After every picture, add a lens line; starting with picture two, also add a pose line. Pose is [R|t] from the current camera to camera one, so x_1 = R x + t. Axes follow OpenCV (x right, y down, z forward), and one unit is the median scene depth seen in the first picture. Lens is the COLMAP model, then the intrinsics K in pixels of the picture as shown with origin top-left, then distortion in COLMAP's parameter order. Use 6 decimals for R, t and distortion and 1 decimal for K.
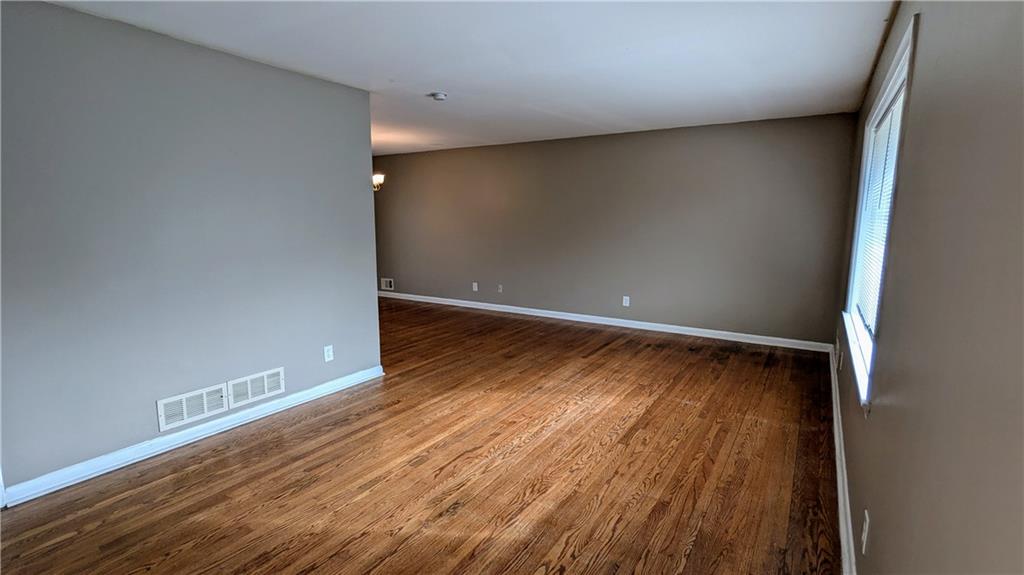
lens RADIAL K [[491.2, 0, 514.8], [0, 491.2, 292.1], [0, 0, 1]] dist [0.003110, 0.000918]
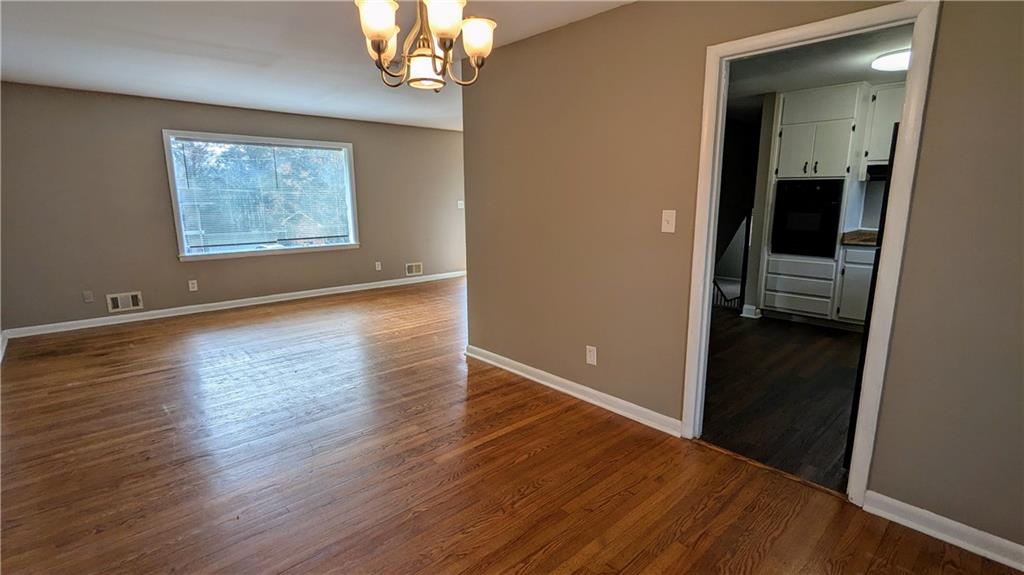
lens RADIAL K [[491.2, 0, 514.8], [0, 491.2, 292.1], [0, 0, 1]] dist [0.003110, 0.000918]
pose [[-0.965367, -0.056750, 0.254650, -0.721986], [0.033558, 0.940939, 0.336910, -0.325815], [-0.258730, 0.333787, -0.906446, 2.181003]]
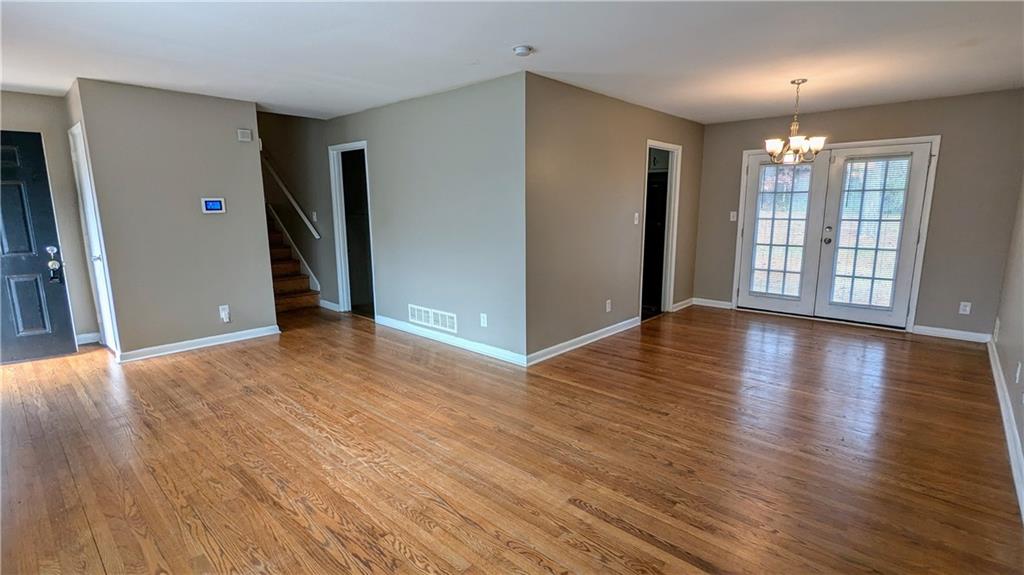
lens RADIAL K [[485.4, 0, 512.0], [0, 485.4, 287.5], [0, 0, 1]] dist [0.000707, -0.000131]
pose [[-0.185604, 0.163918, -0.968856, 0.761731], [-0.144795, 0.970662, 0.191962, -0.193967], [0.971898, 0.175915, -0.156424, 1.317182]]
